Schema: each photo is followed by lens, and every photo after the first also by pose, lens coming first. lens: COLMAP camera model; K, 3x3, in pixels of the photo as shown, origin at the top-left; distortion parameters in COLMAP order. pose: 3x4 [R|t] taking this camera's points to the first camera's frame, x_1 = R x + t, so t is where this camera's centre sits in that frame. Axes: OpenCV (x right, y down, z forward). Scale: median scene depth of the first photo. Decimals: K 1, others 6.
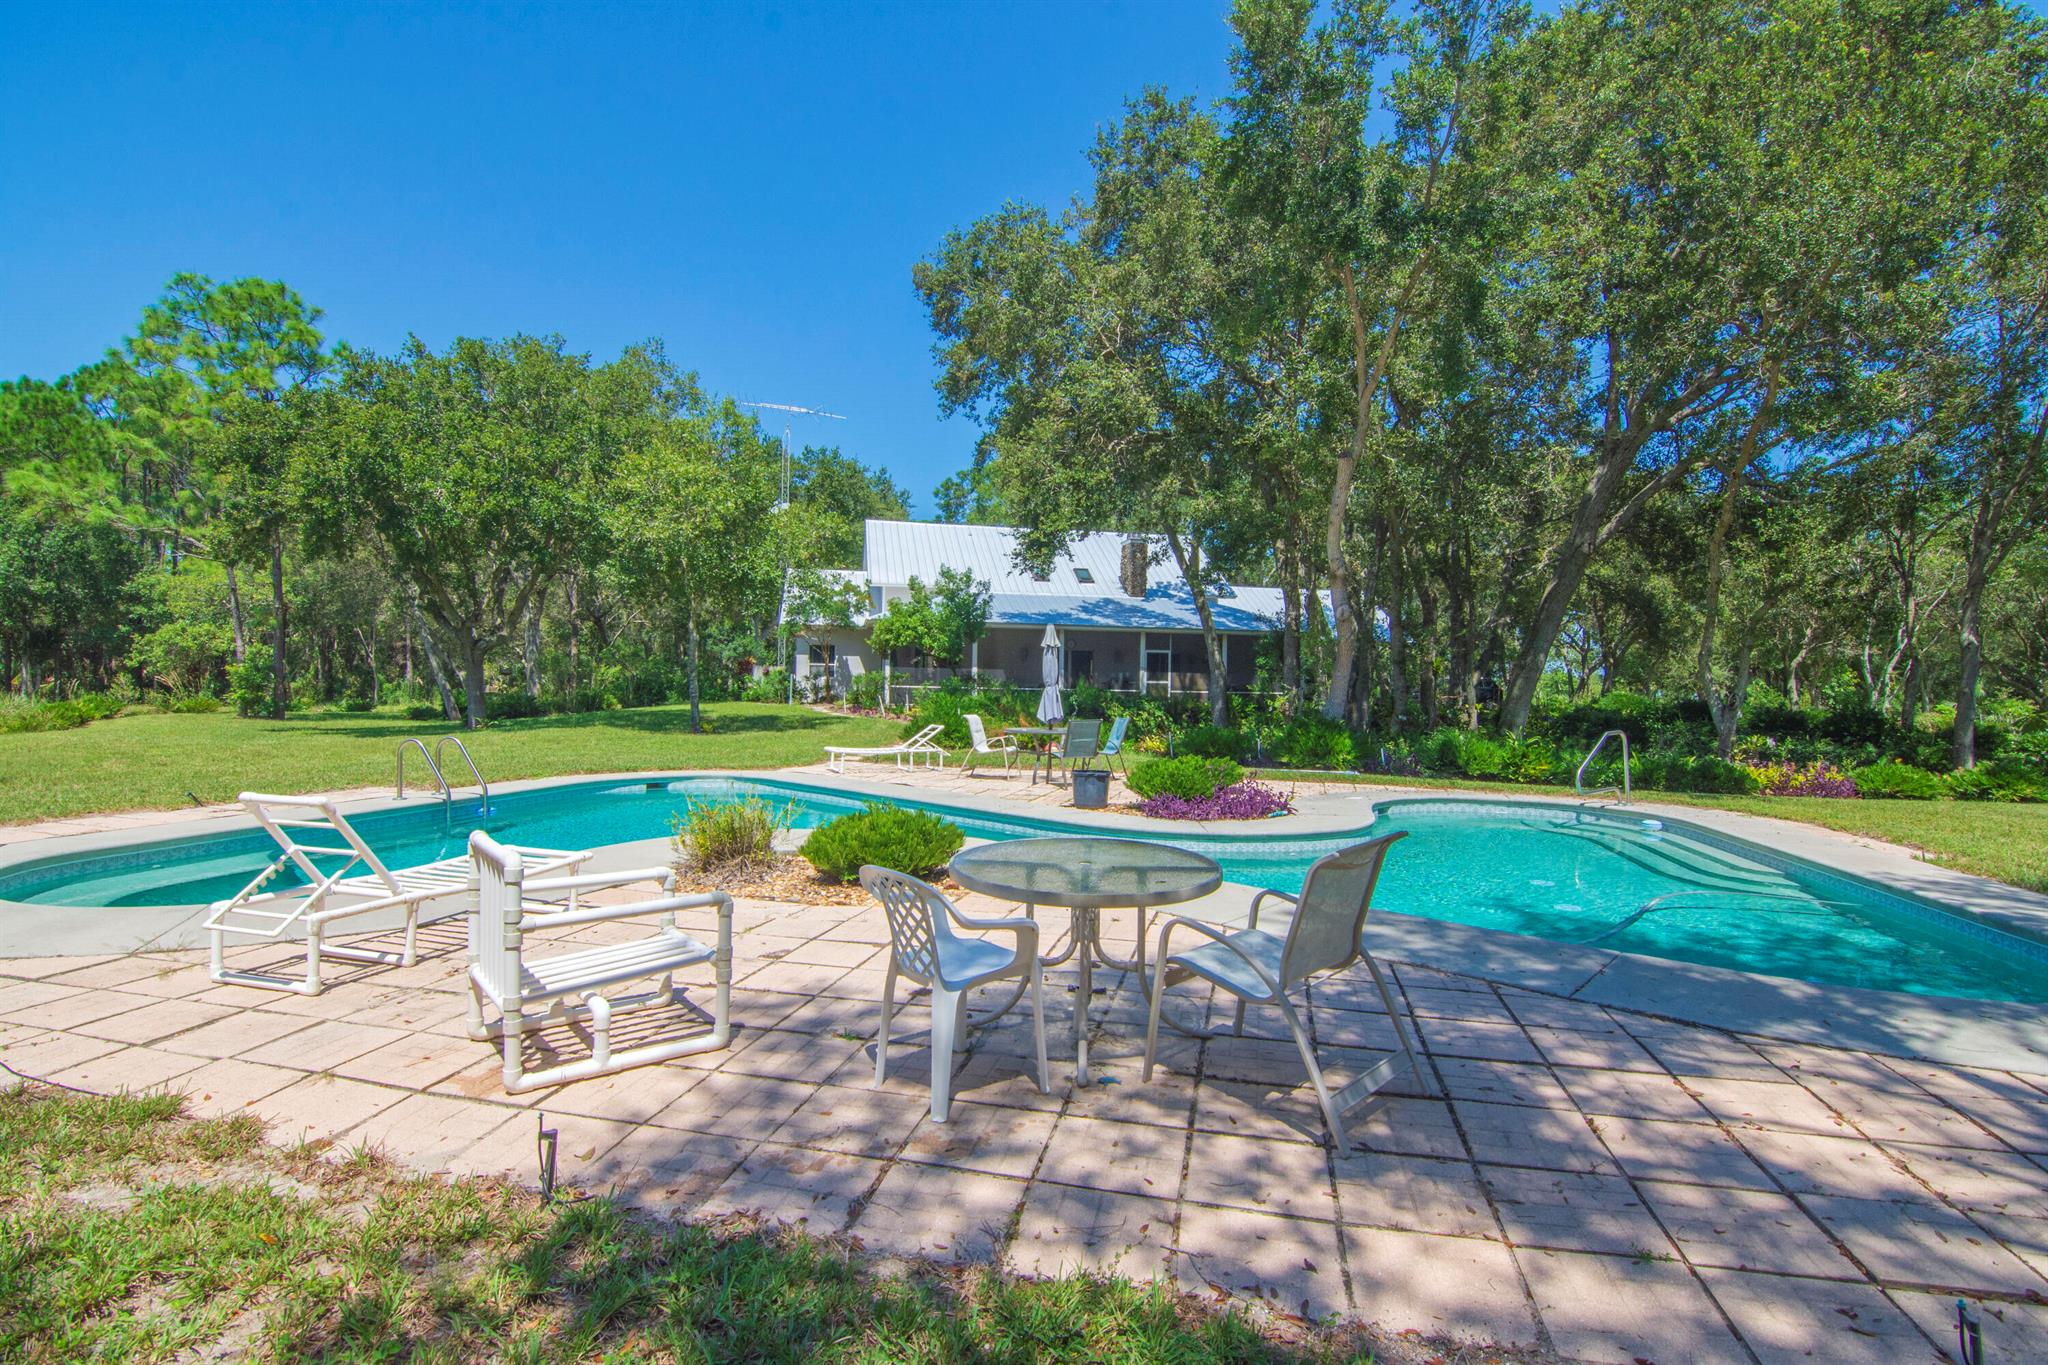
lens RADIAL K [[986.3, 0, 1019.7], [0, 986.3, 681.7], [0, 0, 1]] dist [0.006880, 0.001240]
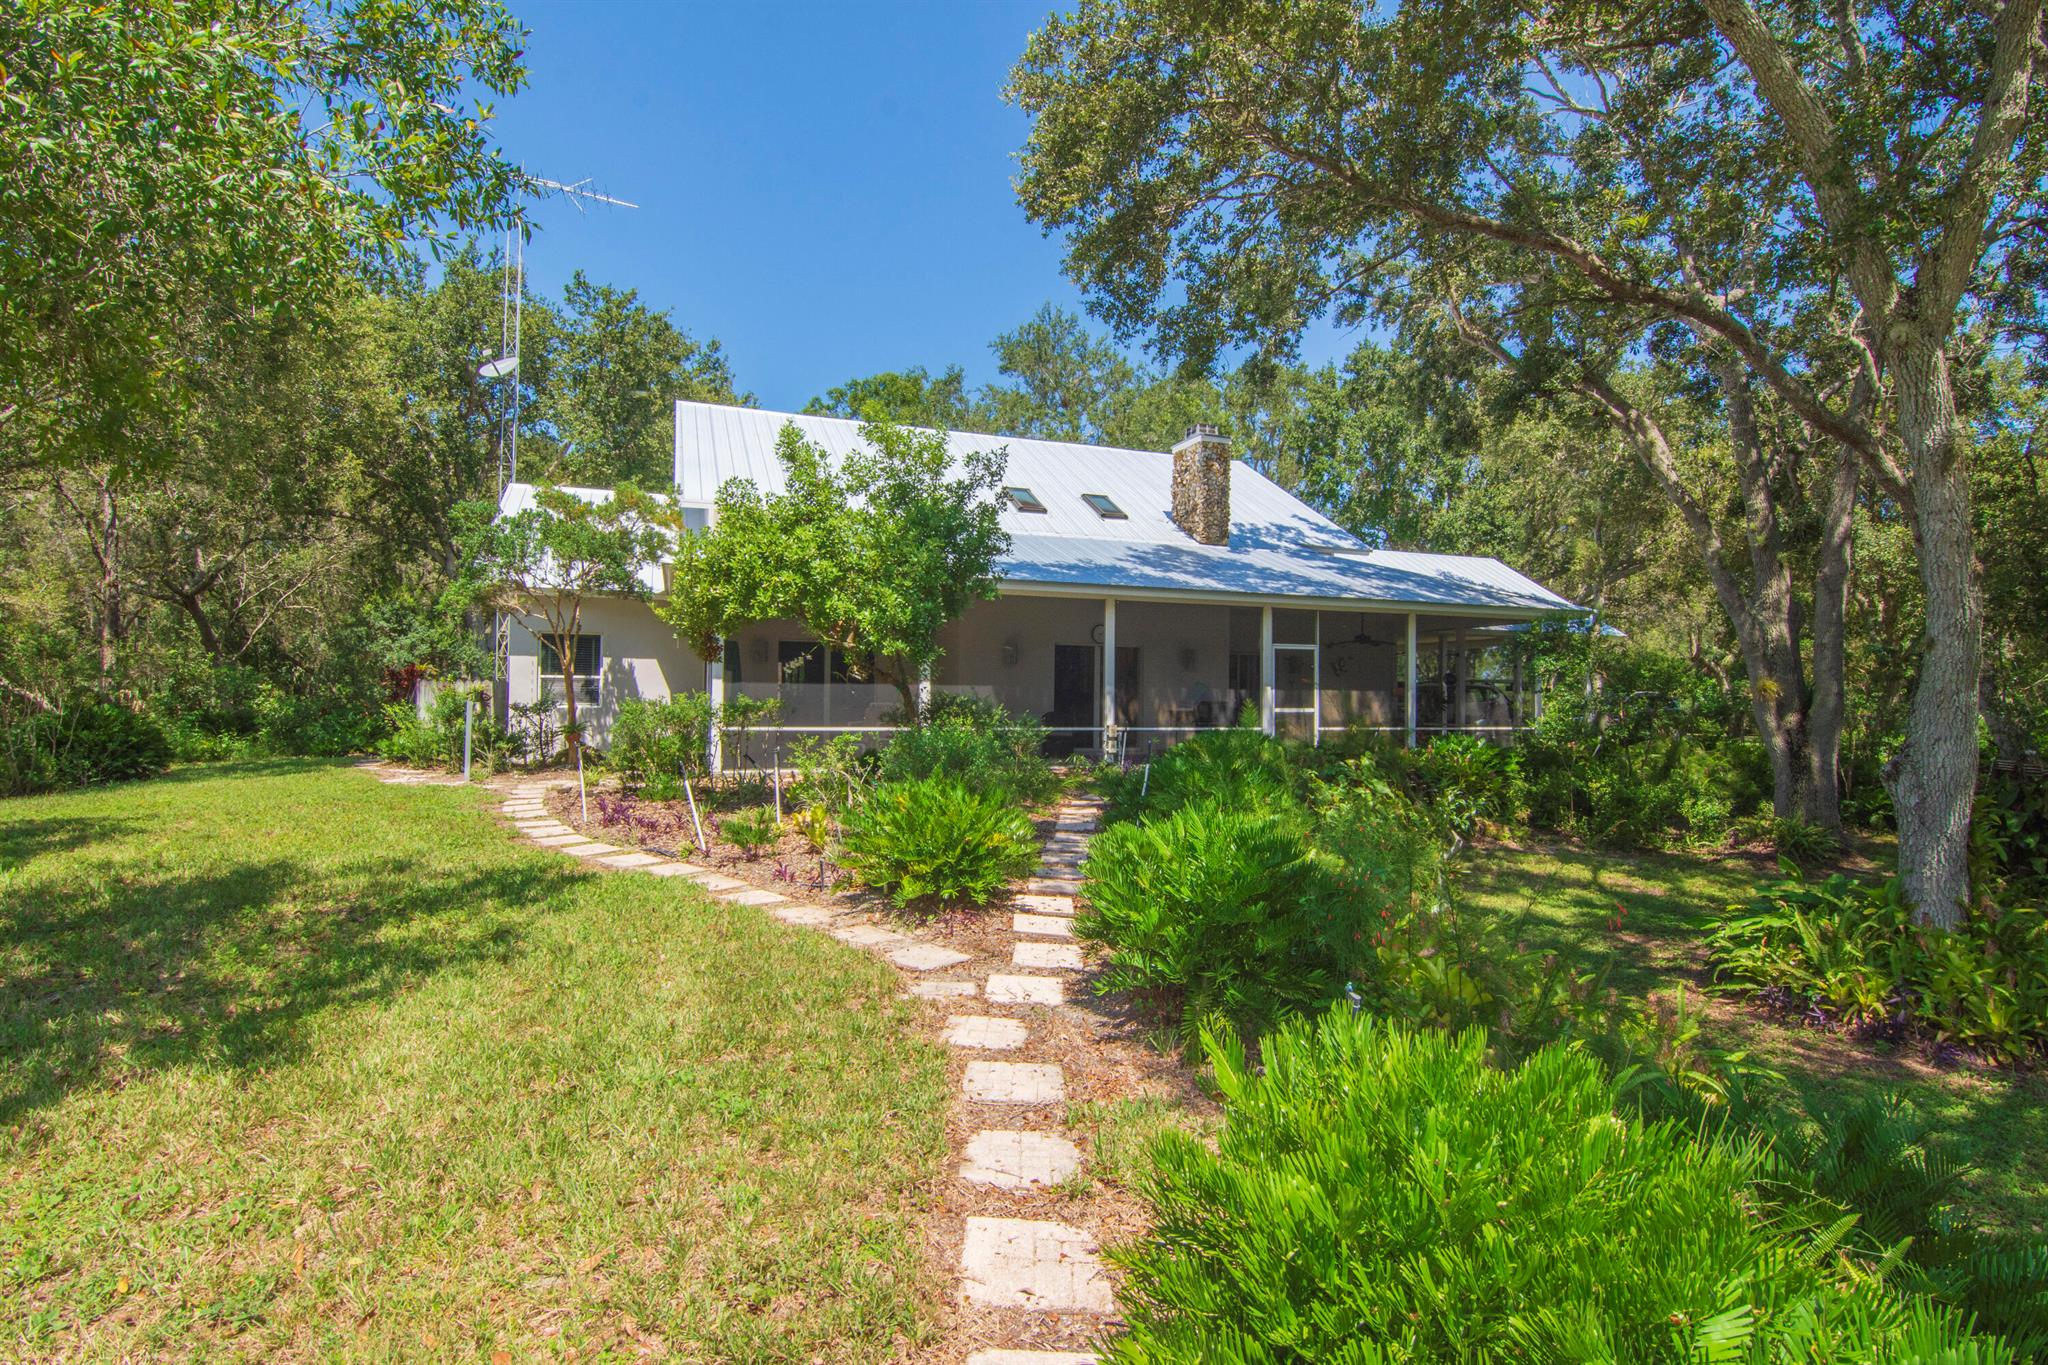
lens RADIAL K [[986.3, 0, 1029.1], [0, 986.3, 683.8], [0, 0, 1]] dist [0.006880, 0.001240]
pose [[0.986619, -0.005253, 0.162957, -0.069352], [0.006587, 0.999949, -0.007648, -0.009794], [-0.162909, 0.008619, 0.986604, 0.540420]]
